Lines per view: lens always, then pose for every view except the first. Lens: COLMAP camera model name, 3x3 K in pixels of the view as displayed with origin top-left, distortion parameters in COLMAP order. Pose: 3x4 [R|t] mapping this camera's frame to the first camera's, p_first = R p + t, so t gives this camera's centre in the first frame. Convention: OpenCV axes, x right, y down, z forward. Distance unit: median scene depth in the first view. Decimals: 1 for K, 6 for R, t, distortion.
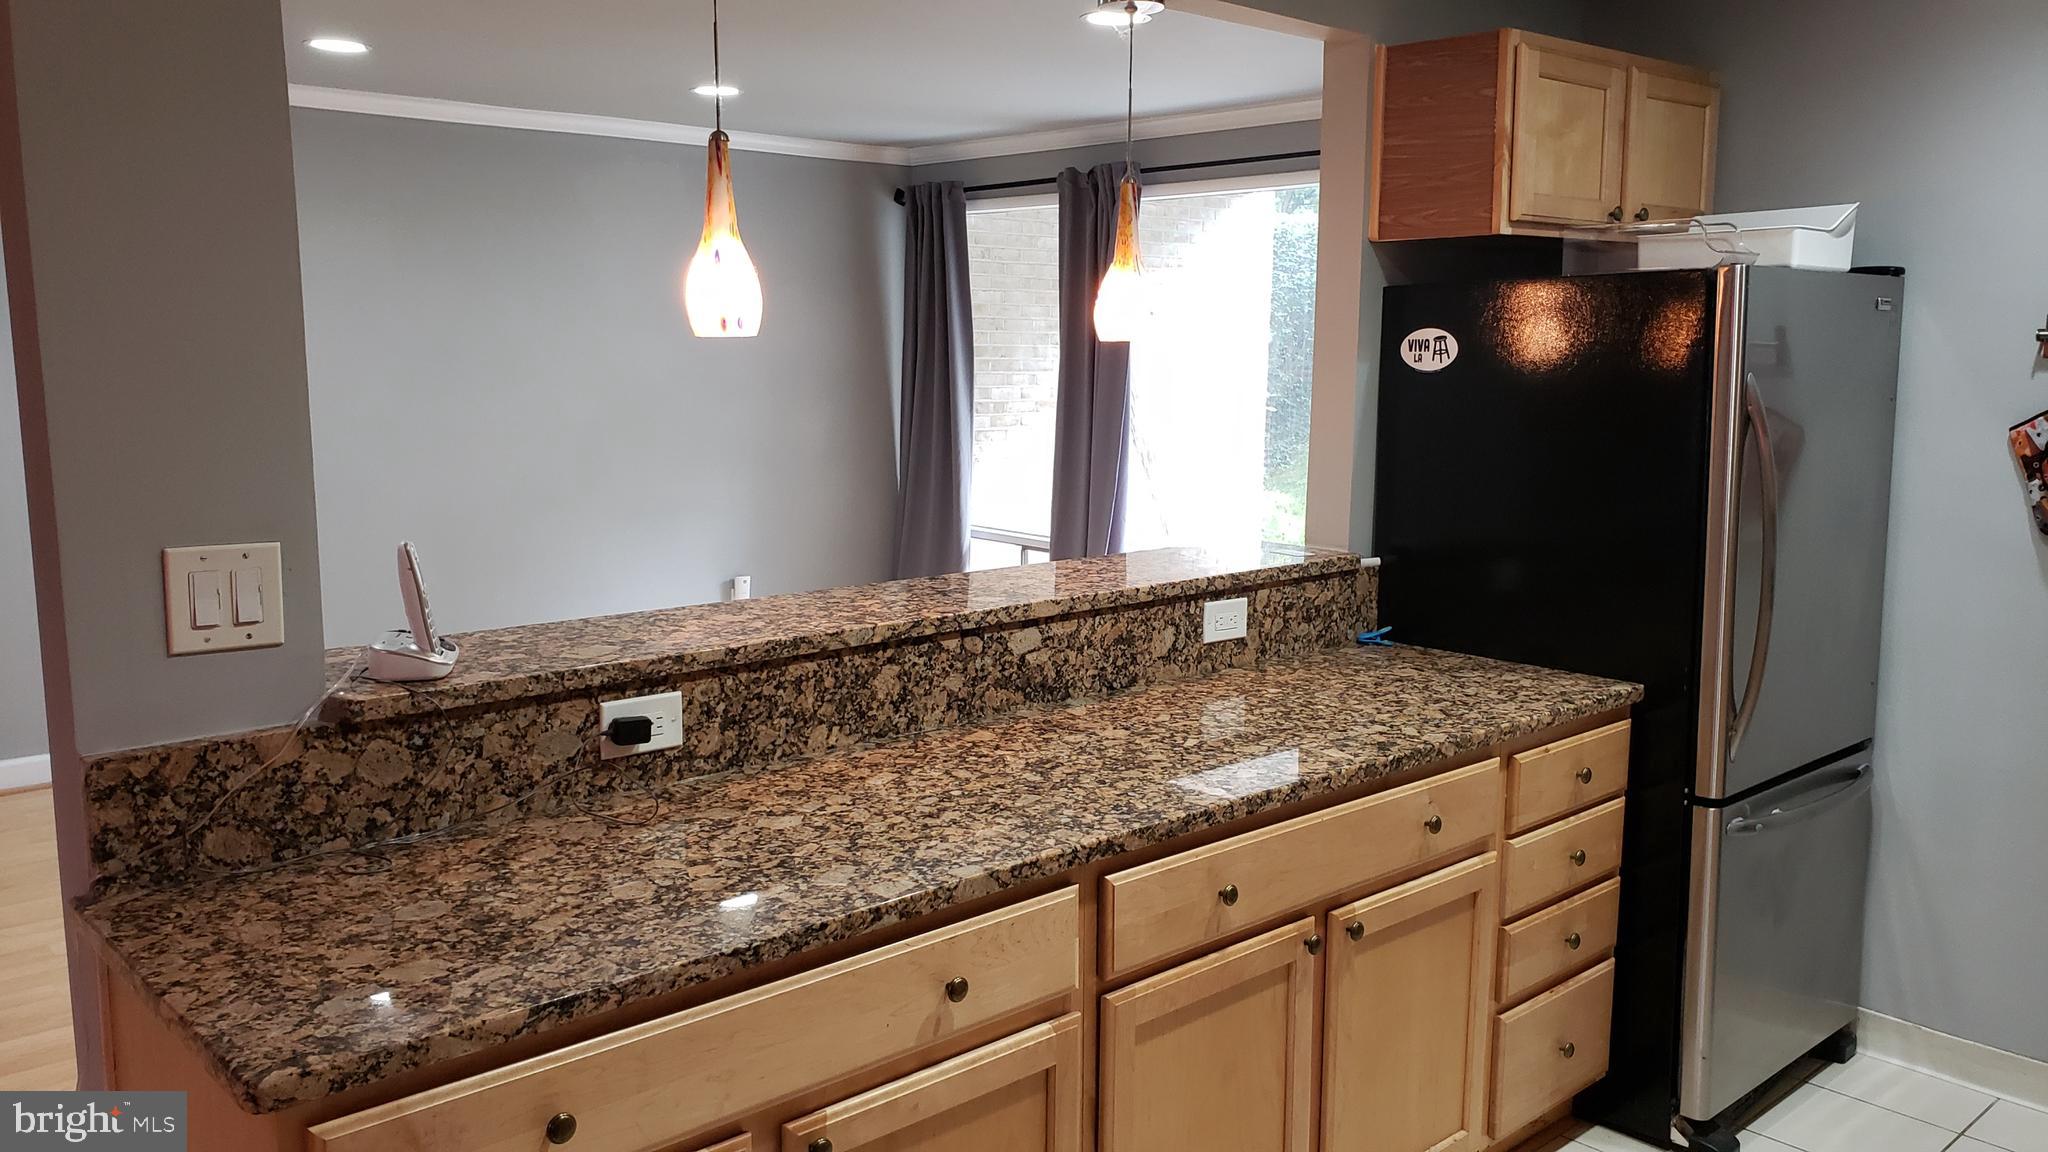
lens RADIAL K [[1584.6, 0, 1031.0], [0, 1584.6, 579.2], [0, 0, 1]] dist [0.049271, -0.093661]
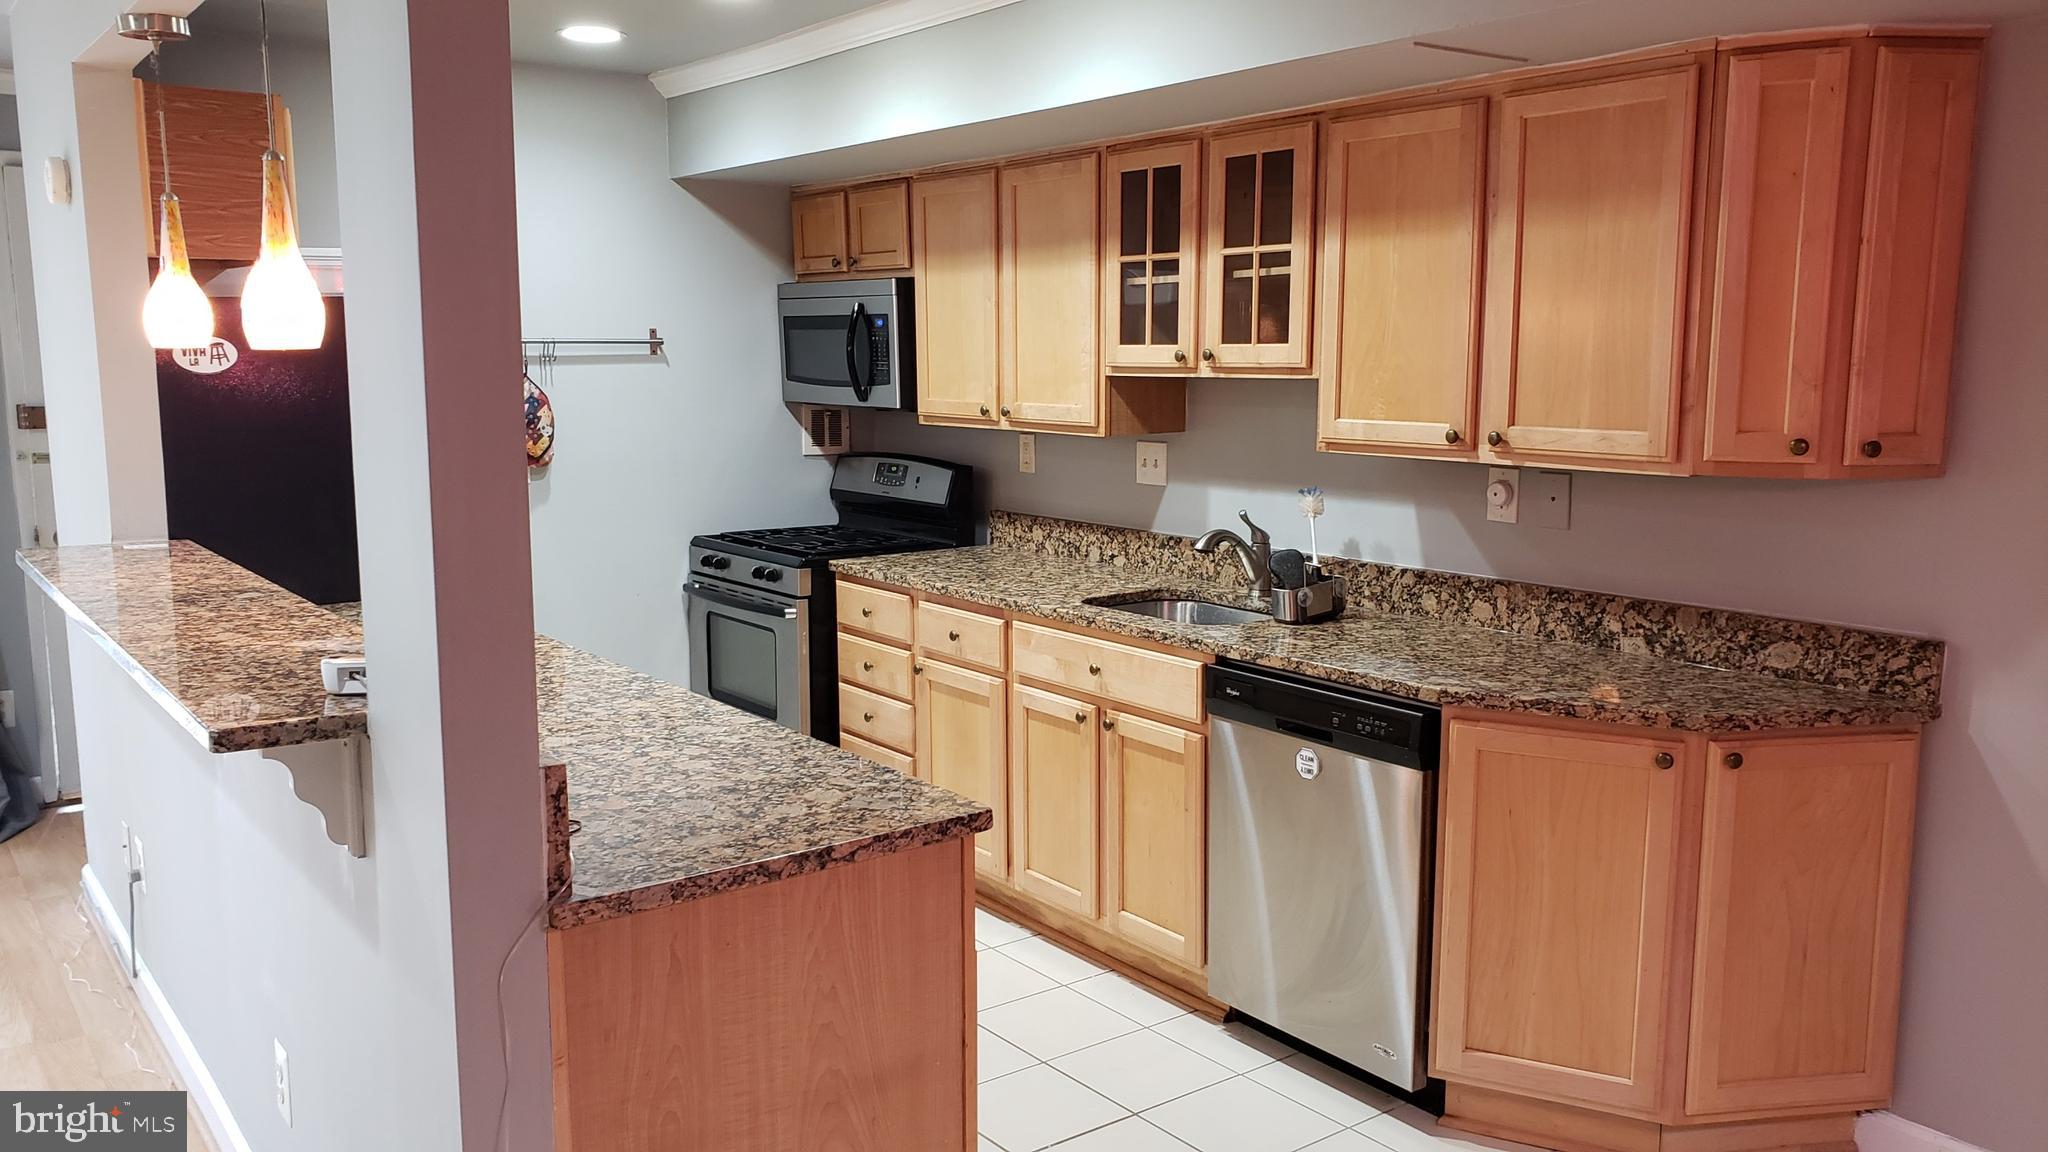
lens RADIAL K [[1584.6, 0, 1031.0], [0, 1584.6, 579.2], [0, 0, 1]] dist [0.049271, -0.093661]
pose [[0.097208, -0.152135, 0.983568, -1.001690], [0.146880, 0.979620, 0.137008, -0.066182], [-0.984366, 0.131148, 0.117572, 0.356127]]
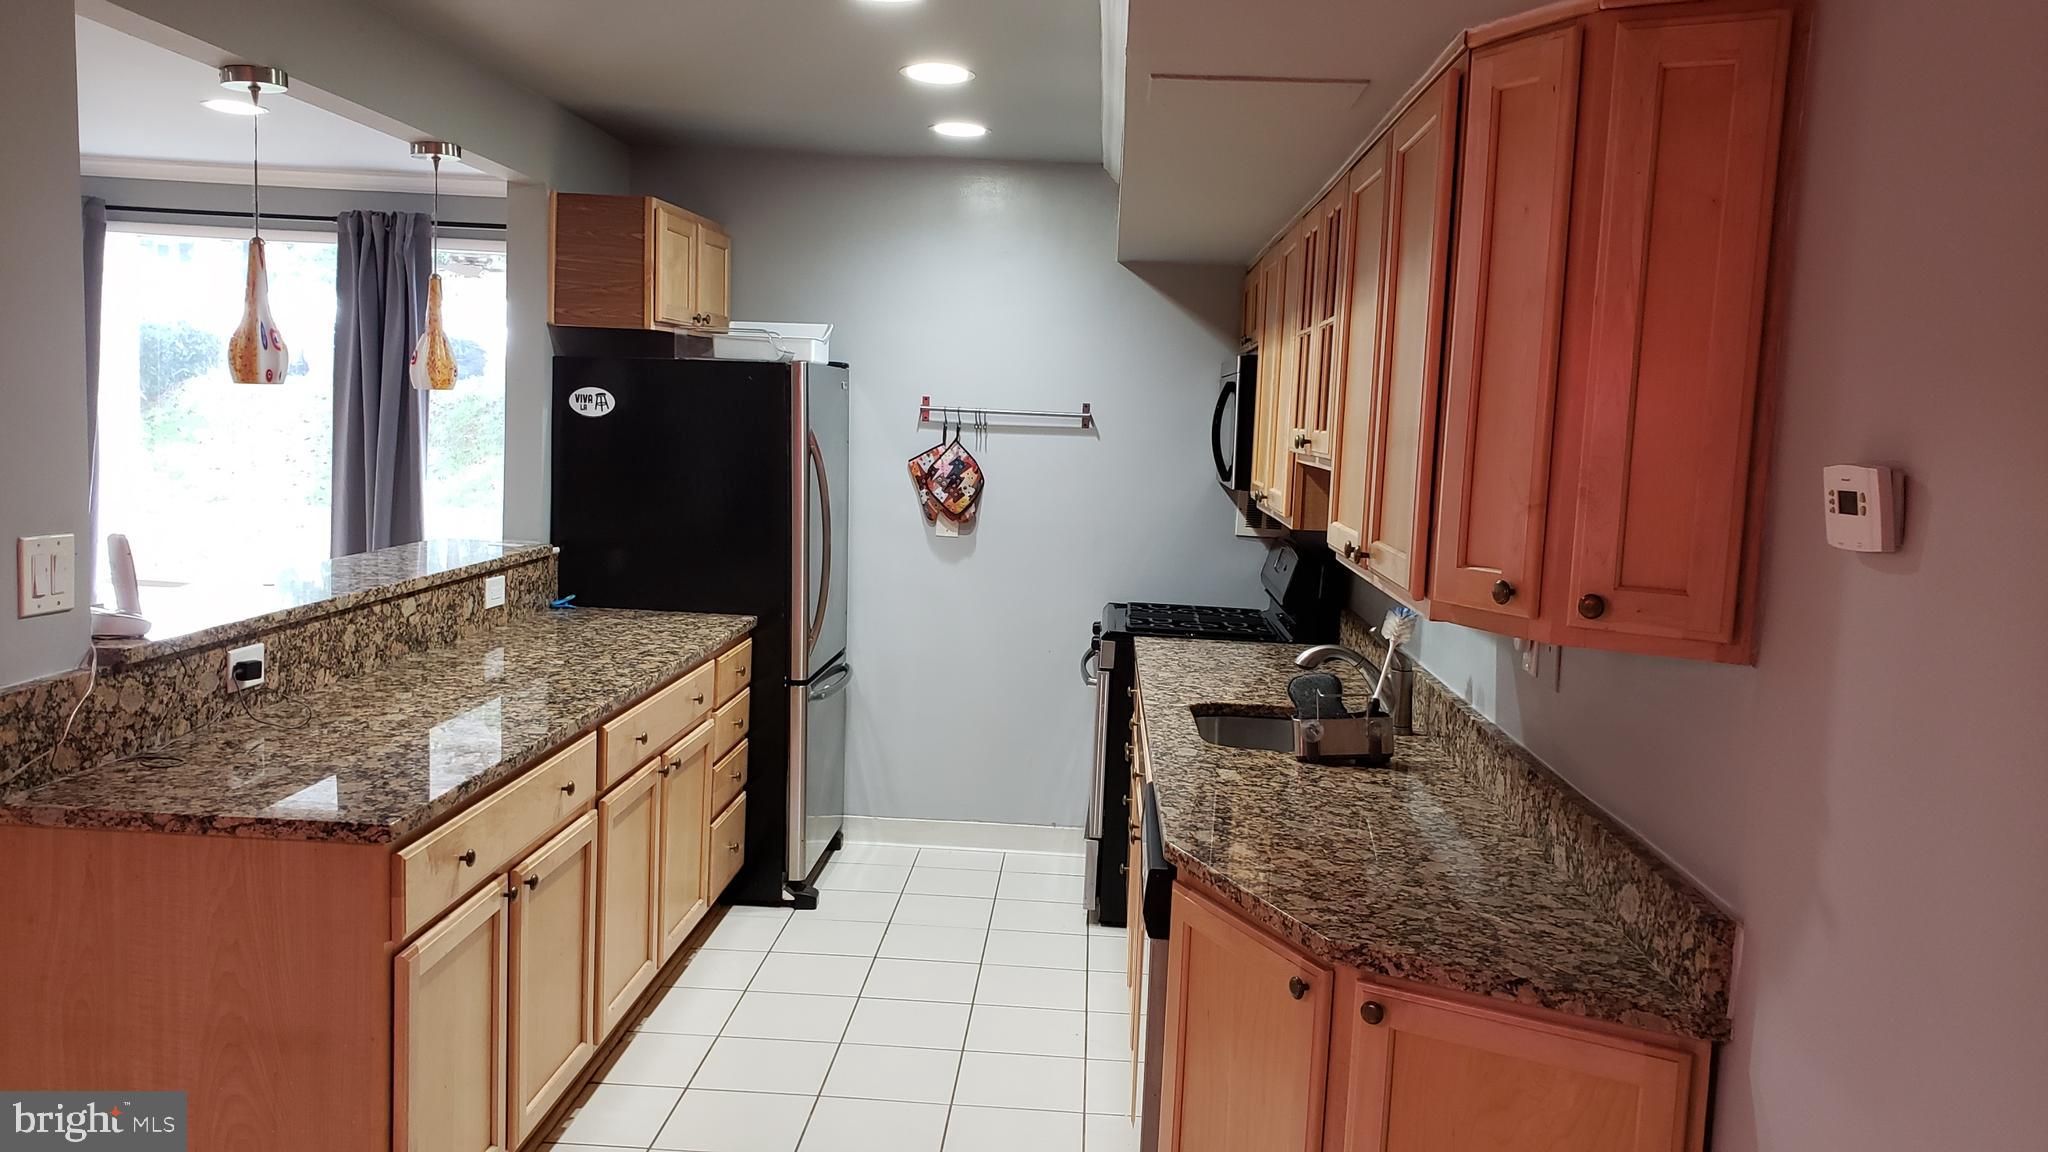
lens RADIAL K [[1574.2, 0, 1072.1], [0, 1574.2, 609.9], [0, 0, 1]] dist [0.004440, 0.004999]
pose [[0.691512, -0.060891, 0.719795, -0.583437], [0.060305, 0.997829, 0.026475, 0.039489], [-0.719844, 0.025099, 0.693682, -0.363905]]
